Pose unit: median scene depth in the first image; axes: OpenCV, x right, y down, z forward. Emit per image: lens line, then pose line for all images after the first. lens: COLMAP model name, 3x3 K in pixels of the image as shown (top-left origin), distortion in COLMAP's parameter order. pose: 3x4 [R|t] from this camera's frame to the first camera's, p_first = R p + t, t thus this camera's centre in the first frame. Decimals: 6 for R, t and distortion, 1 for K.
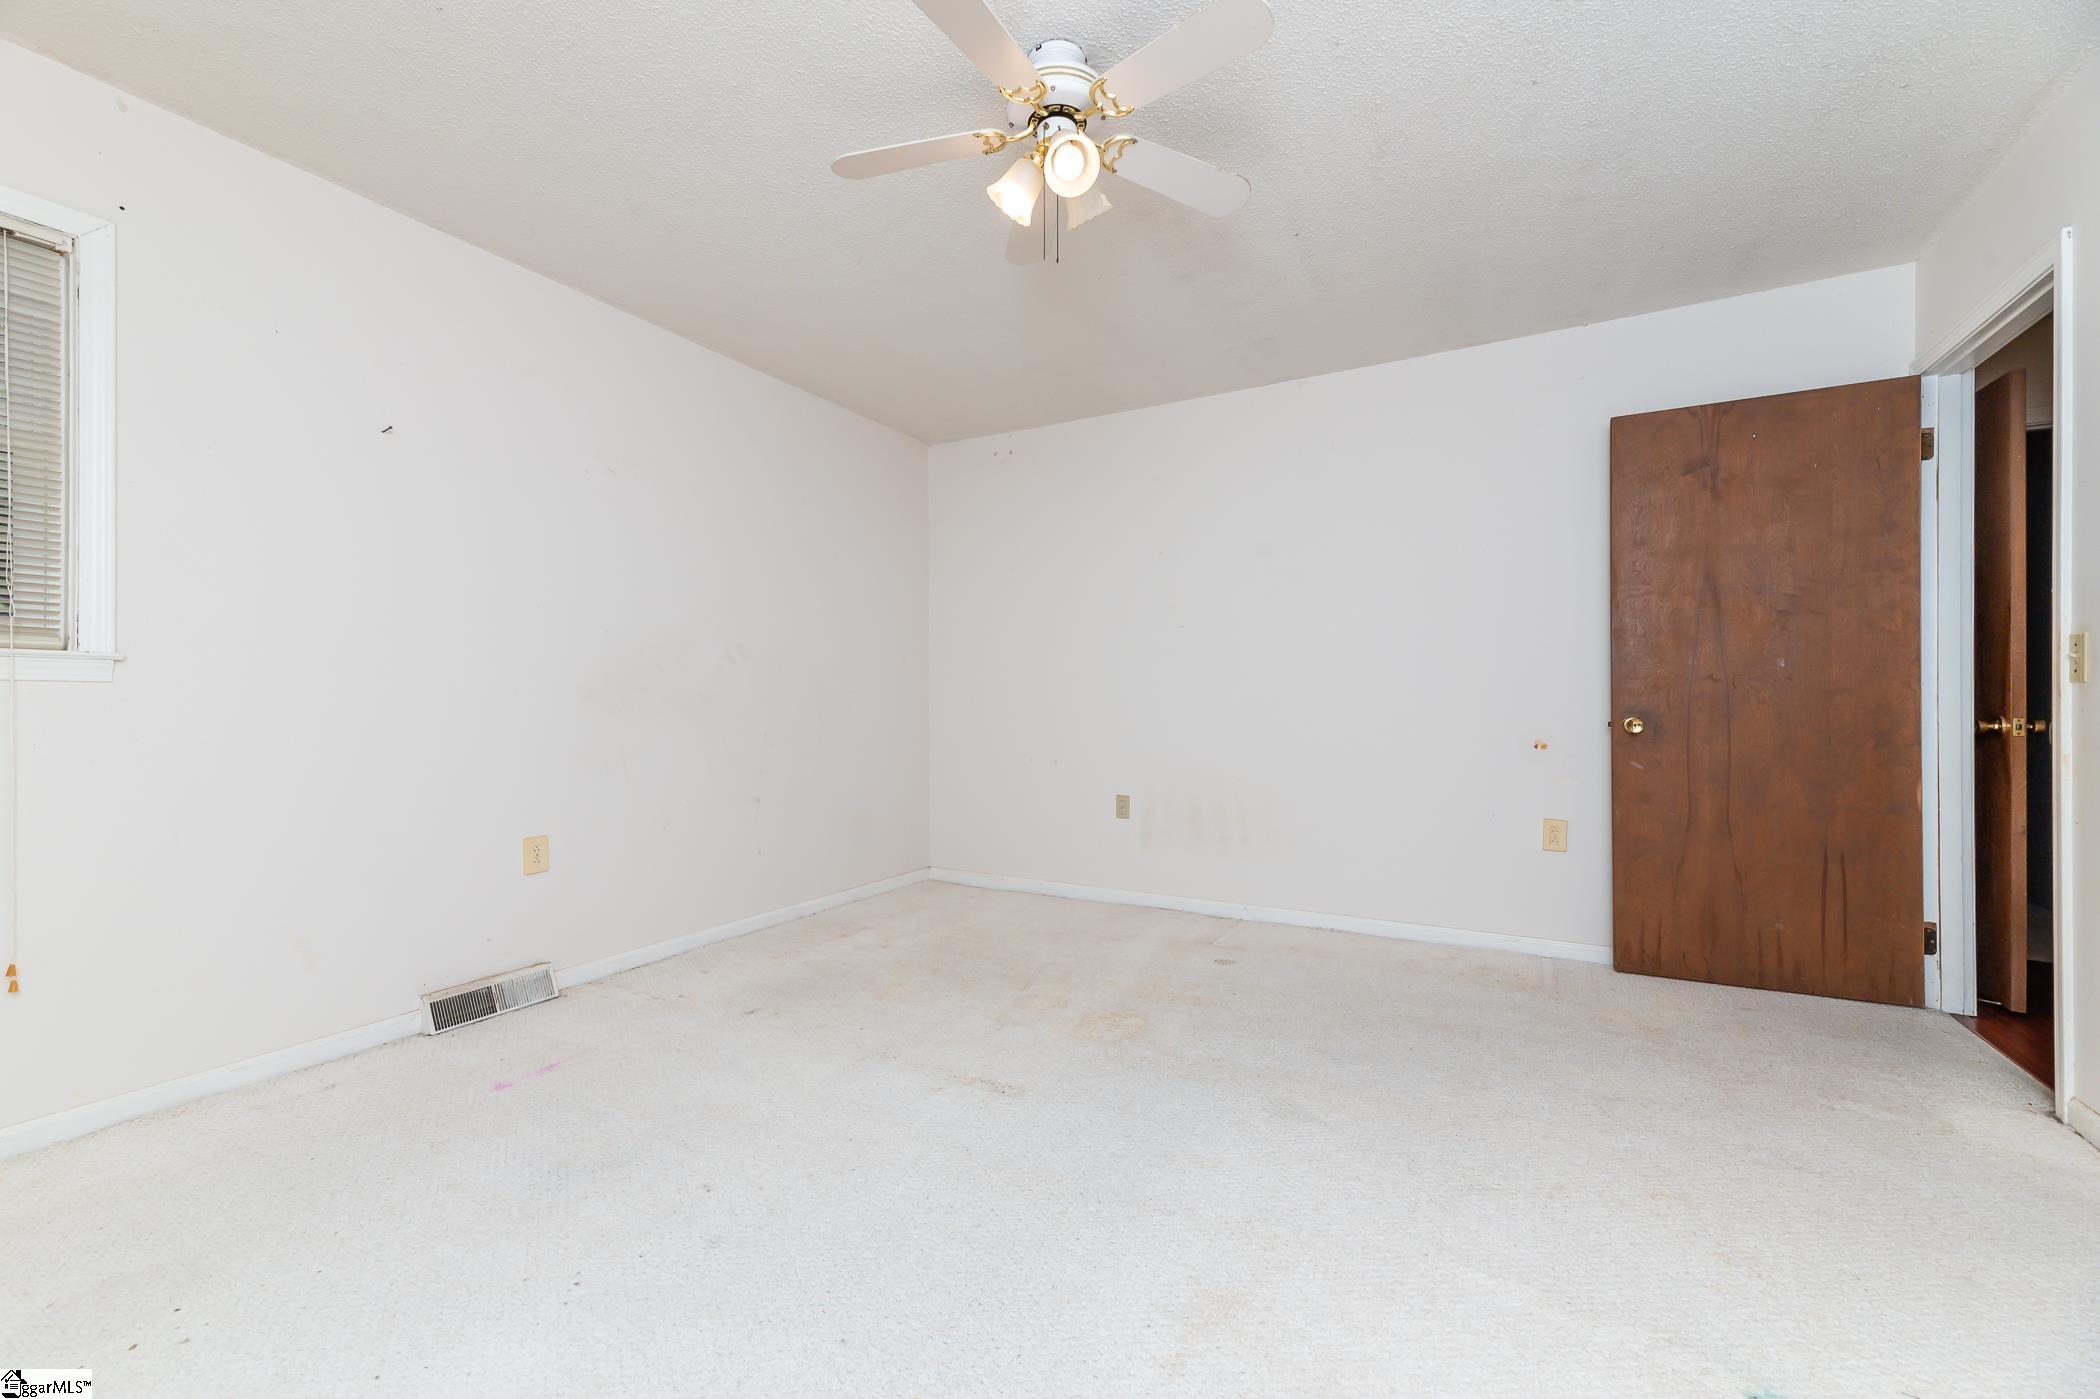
lens RADIAL K [[830.2, 0, 1065.0], [0, 830.2, 703.6], [0, 0, 1]] dist [0.008062, -0.000886]
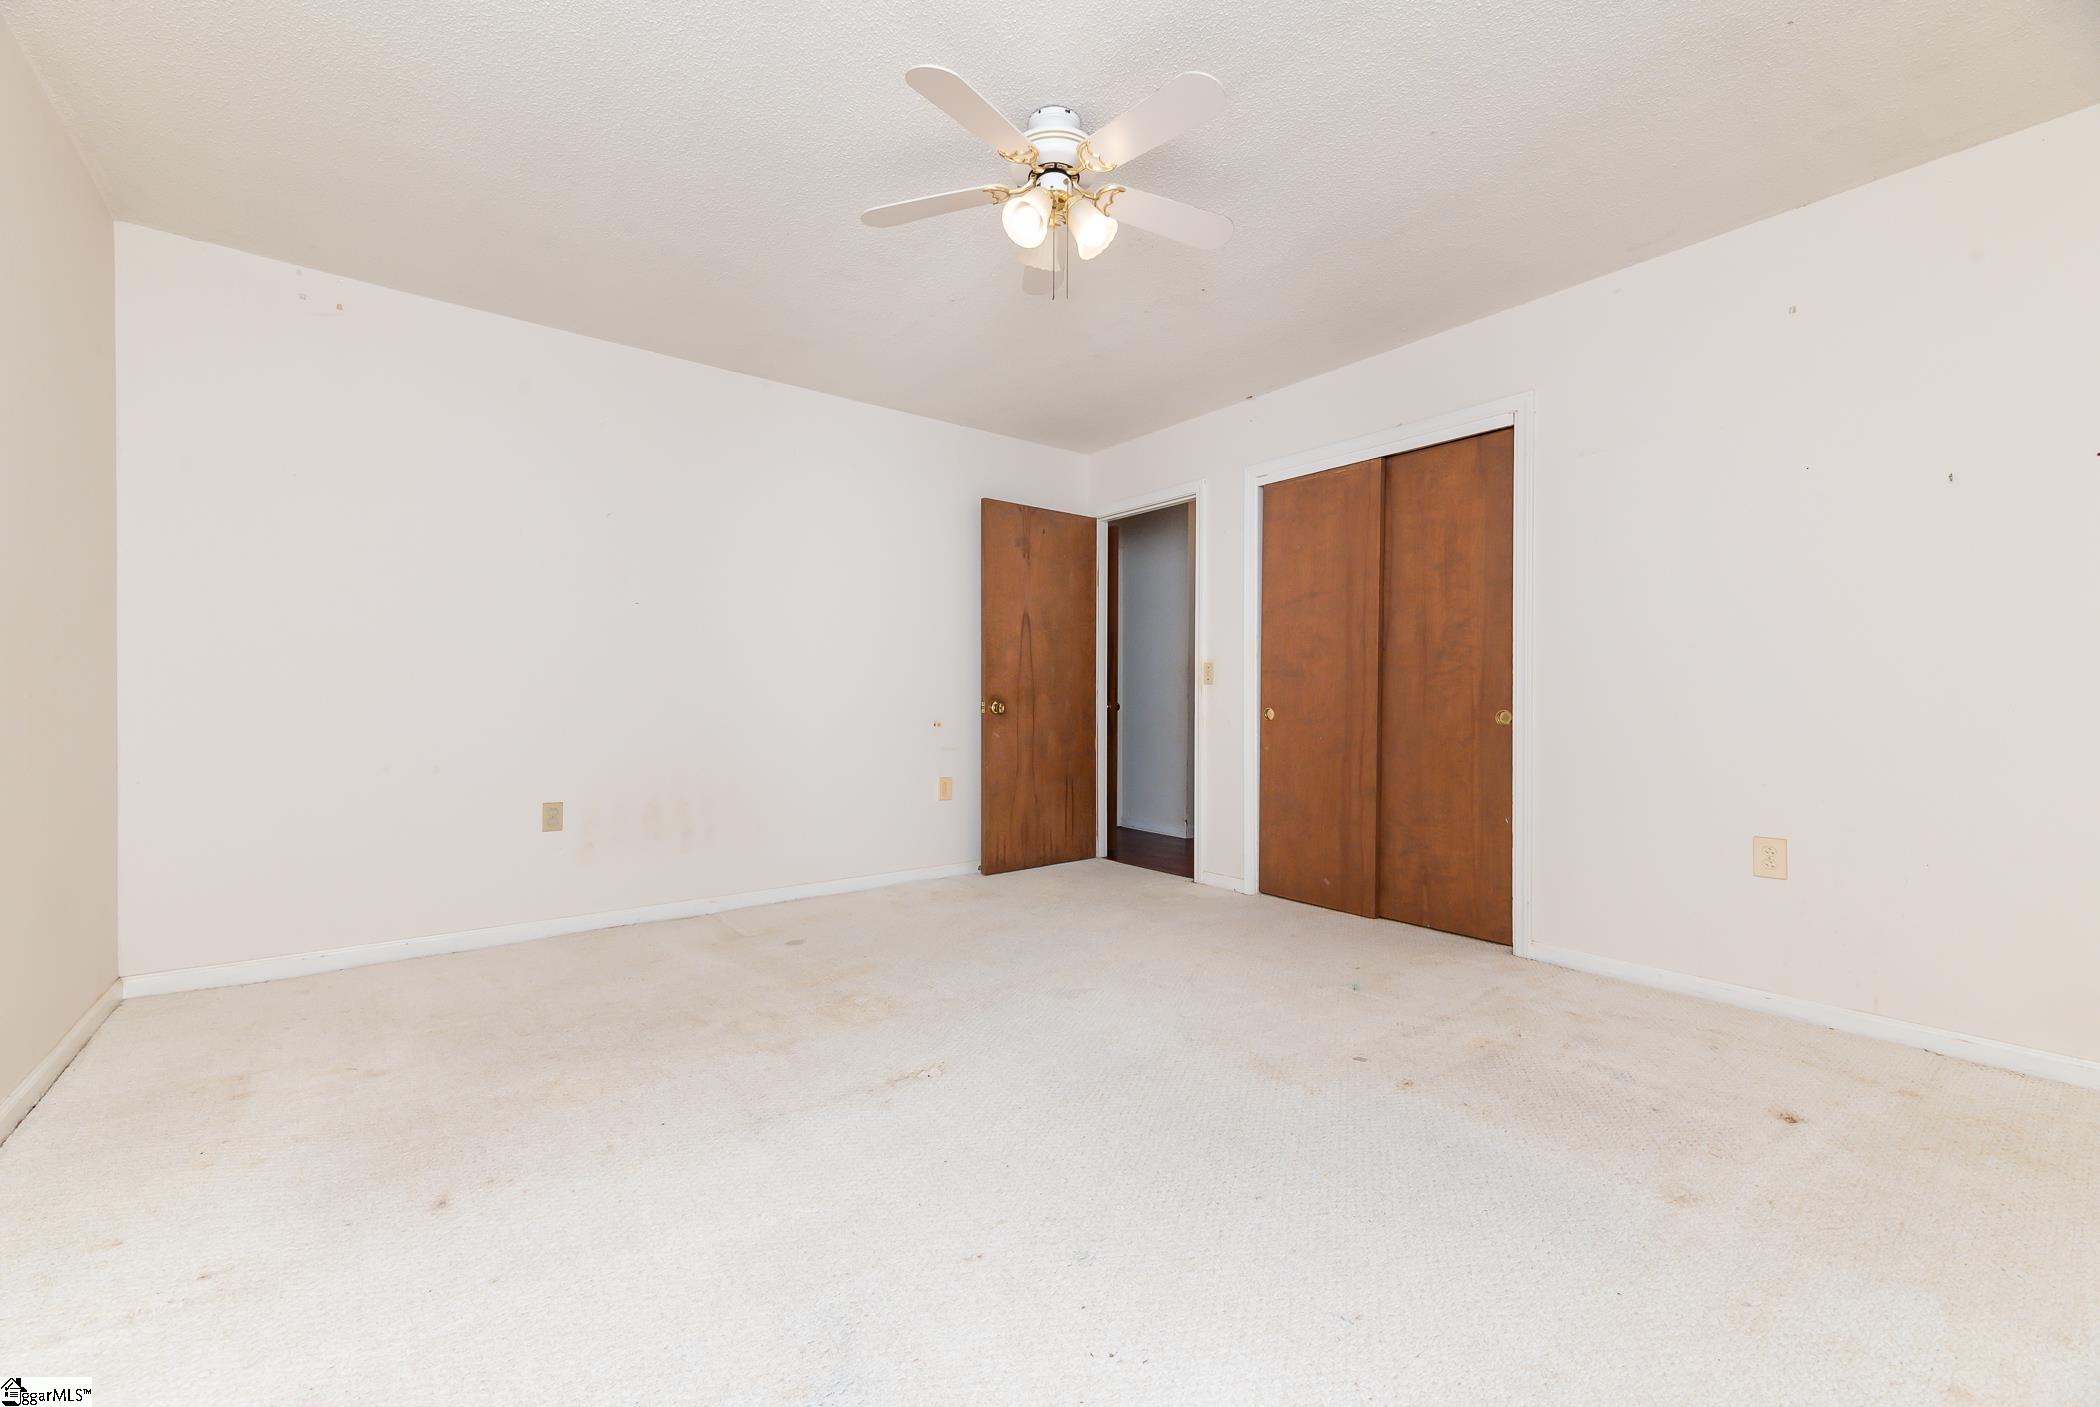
lens RADIAL K [[830.2, 0, 1038.6], [0, 830.2, 698.6], [0, 0, 1]] dist [0.008062, -0.000886]
pose [[0.416066, -0.000409, 0.909335, -0.635456], [-0.007958, 0.999960, 0.004091, 0.002338], [-0.909300, -0.008938, 0.416046, 0.310984]]
